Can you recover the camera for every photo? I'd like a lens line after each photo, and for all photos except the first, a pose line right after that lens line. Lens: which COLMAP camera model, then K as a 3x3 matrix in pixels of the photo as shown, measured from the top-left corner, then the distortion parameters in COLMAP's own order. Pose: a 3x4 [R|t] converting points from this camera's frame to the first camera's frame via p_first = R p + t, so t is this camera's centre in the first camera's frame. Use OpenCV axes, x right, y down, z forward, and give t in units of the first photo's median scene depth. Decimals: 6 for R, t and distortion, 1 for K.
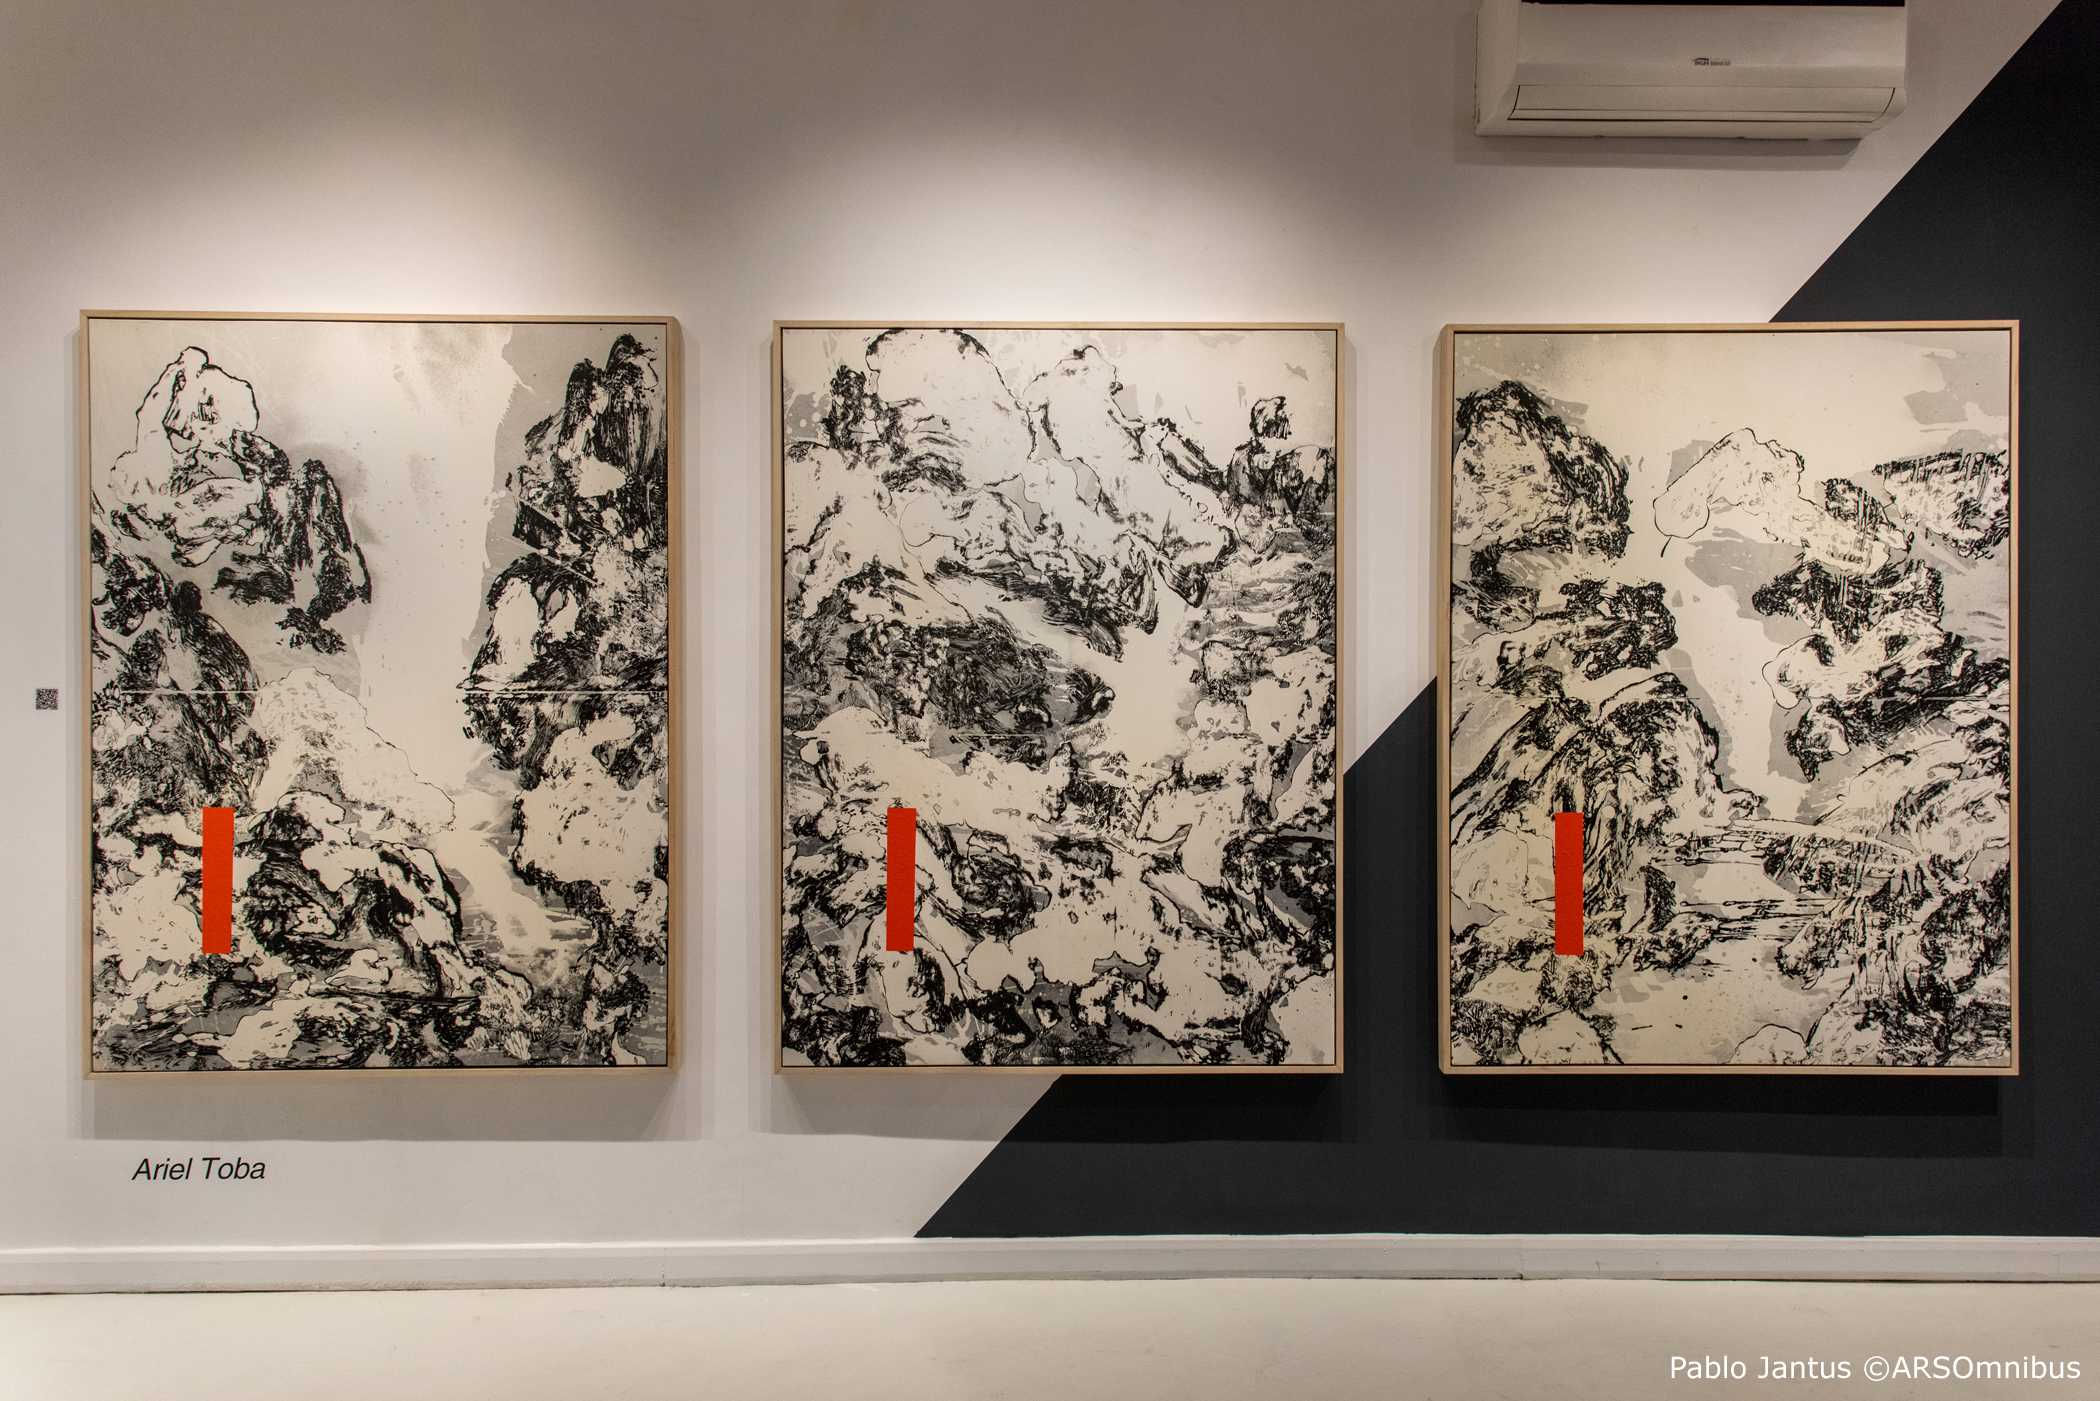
lens RADIAL K [[1471.9, 0, 1095.7], [0, 1471.9, 707.3], [0, 0, 1]] dist [0.057670, -0.047757]
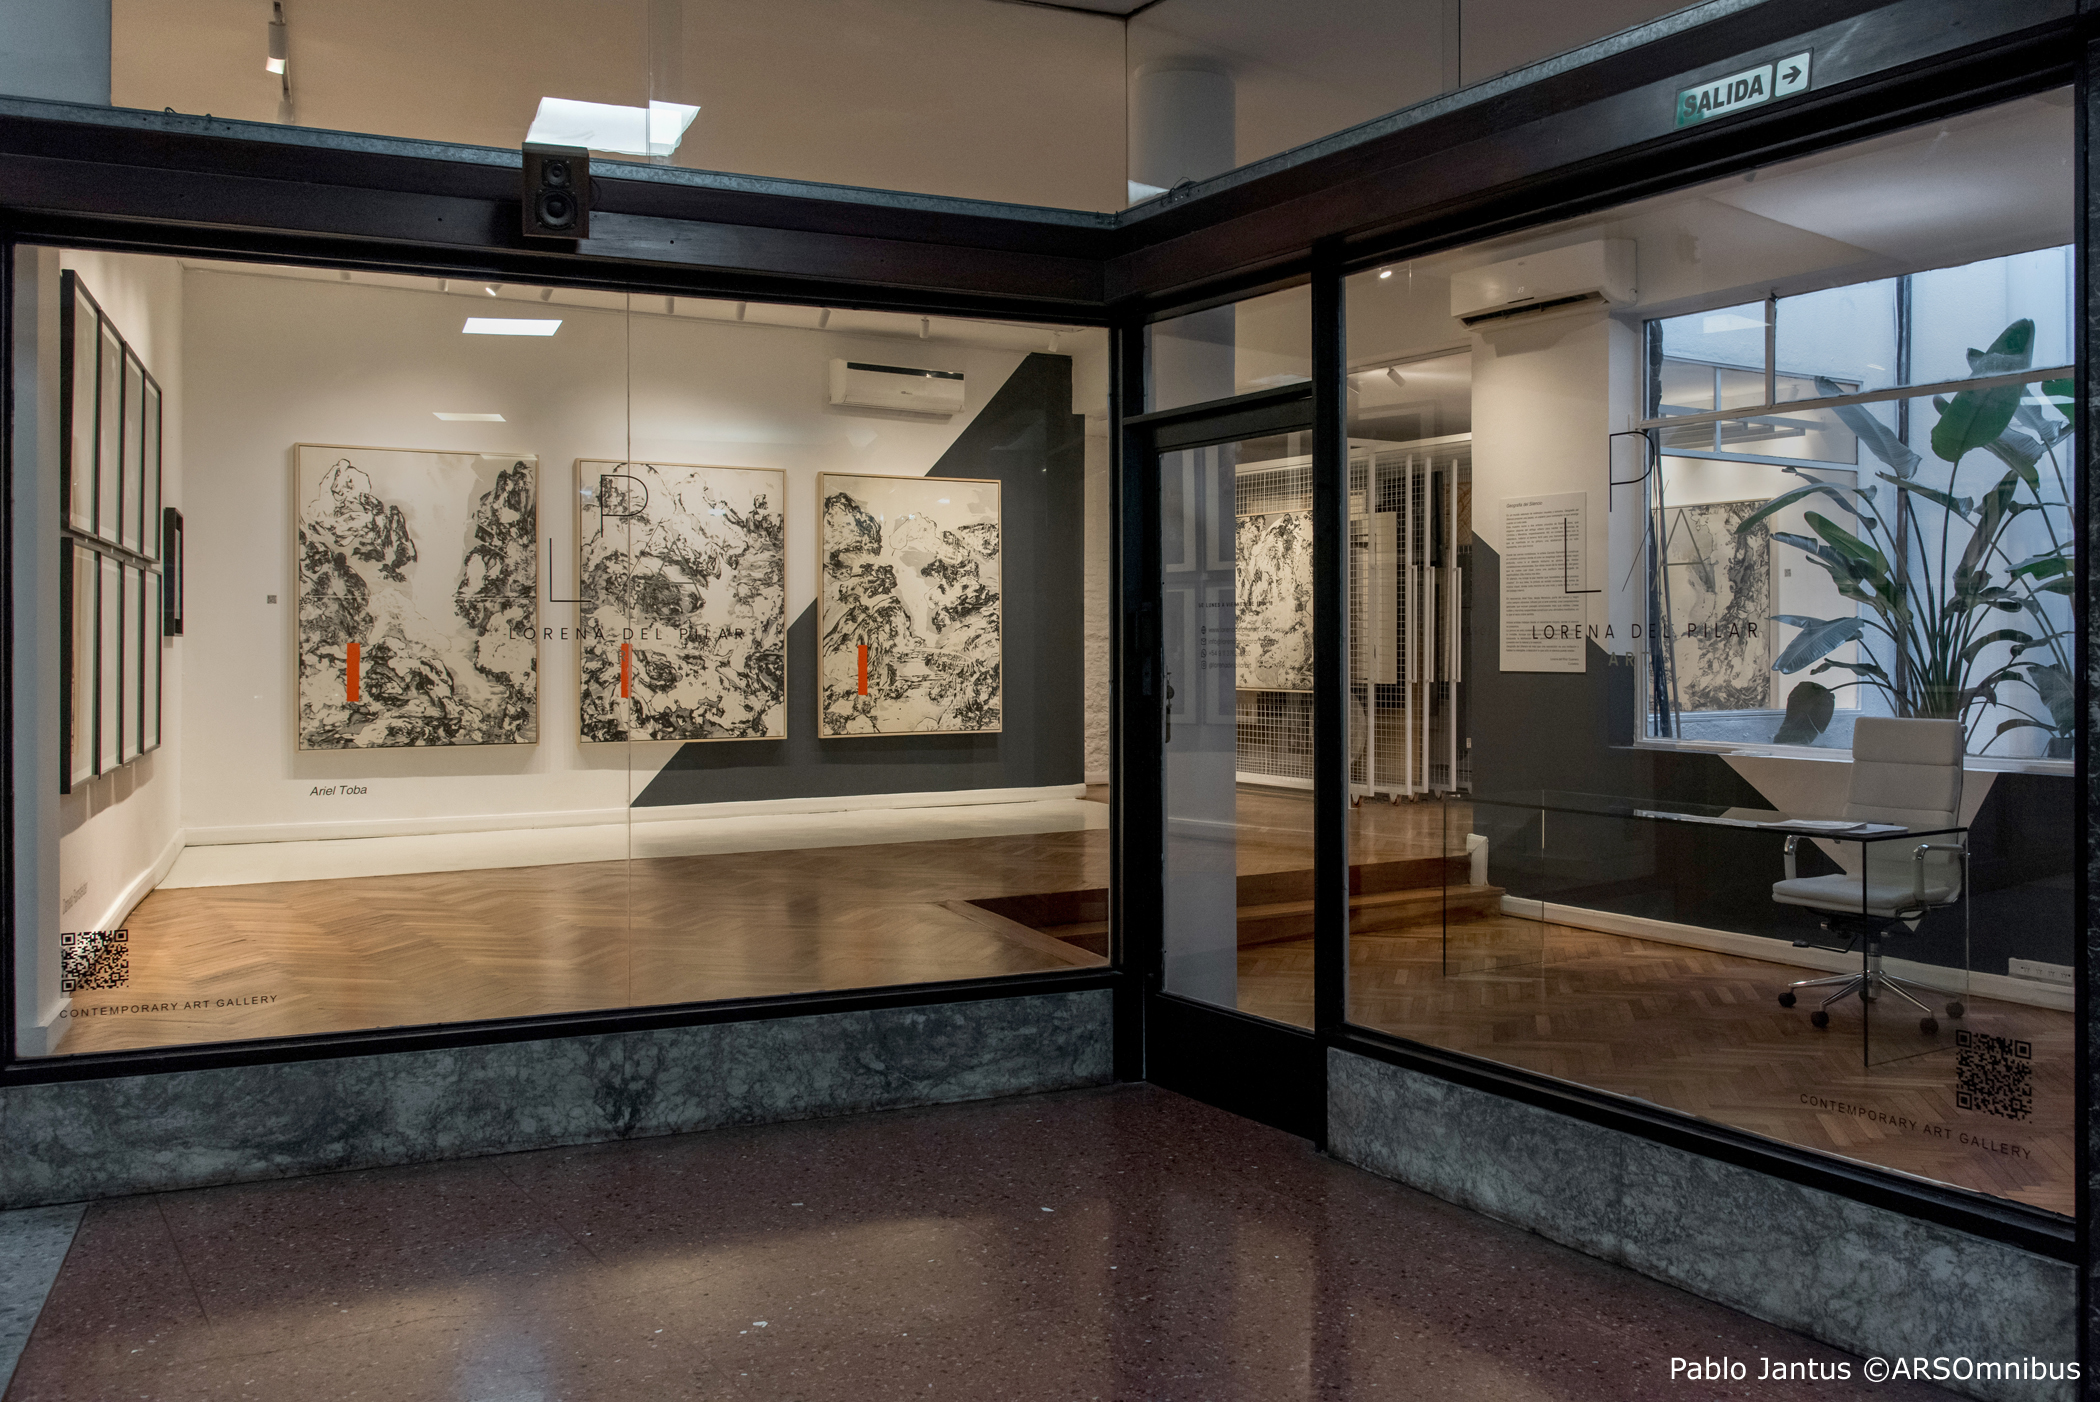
lens RADIAL K [[1797.5, 0, 1154.8], [0, 1797.5, 645.6], [0, 0, 1]] dist [0.053766, -0.081559]
pose [[0.852171, -0.002765, 0.523257, -1.018844], [0.005665, 0.999976, -0.003942, 0.089845], [-0.523233, 0.006324, 0.852166, -2.257753]]
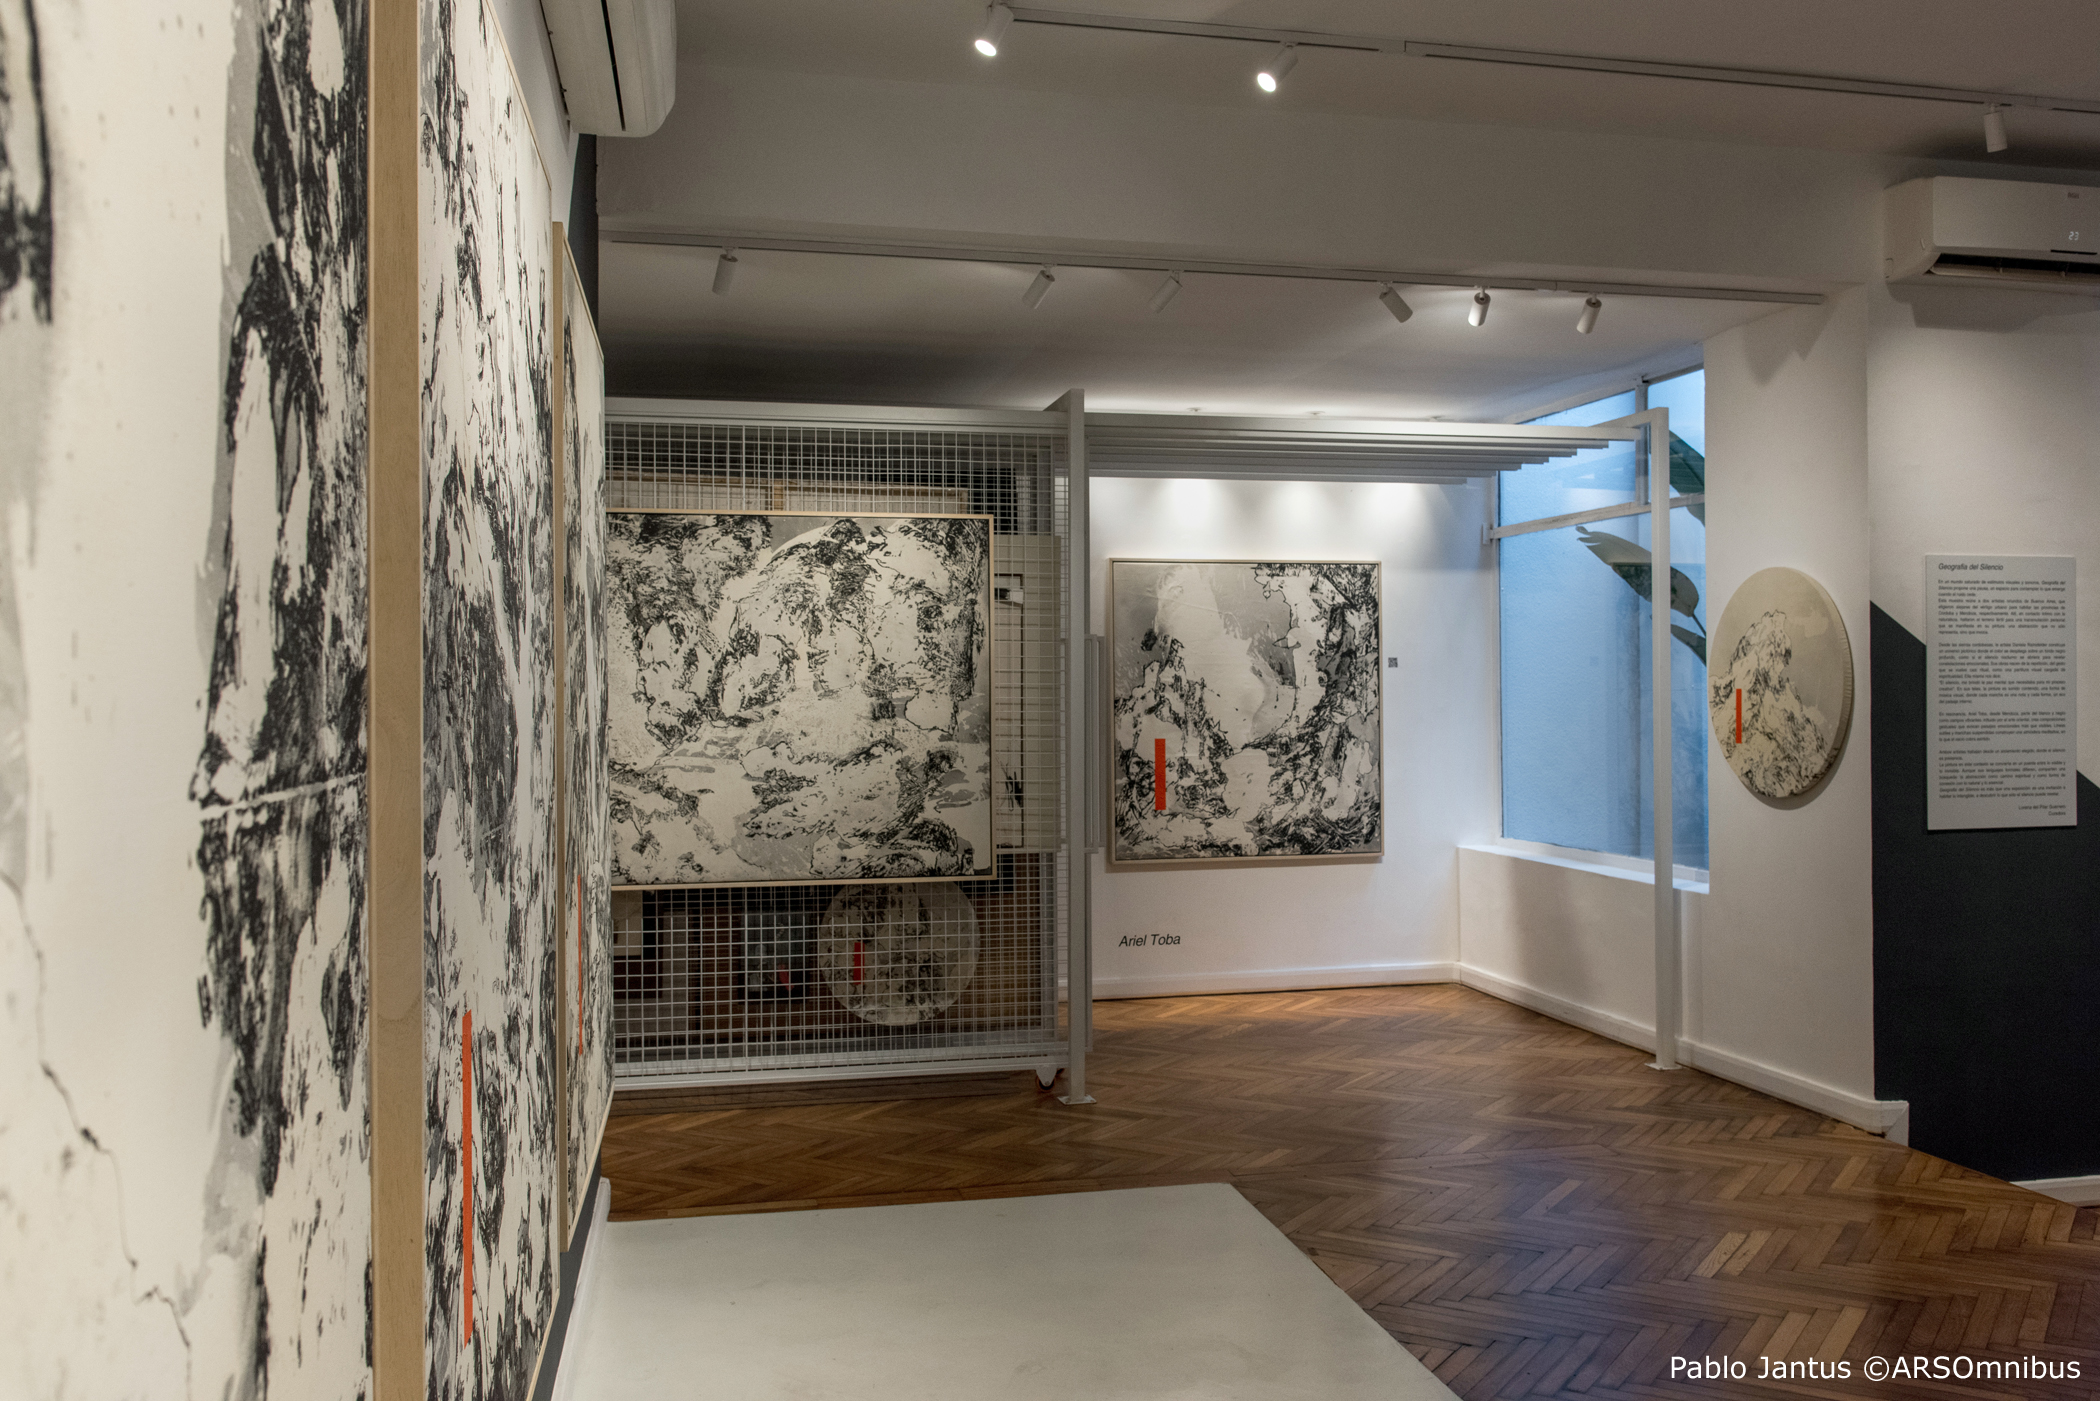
lens RADIAL K [[1858.9, 0, 1065.9], [0, 1858.9, 681.8], [0, 0, 1]] dist [0.002271, -0.038835]
pose [[-0.171563, 0.003798, 0.985166, -0.717940], [0.012755, 0.999917, -0.001633, -0.027902], [-0.985091, 0.012285, -0.171597, 0.924480]]
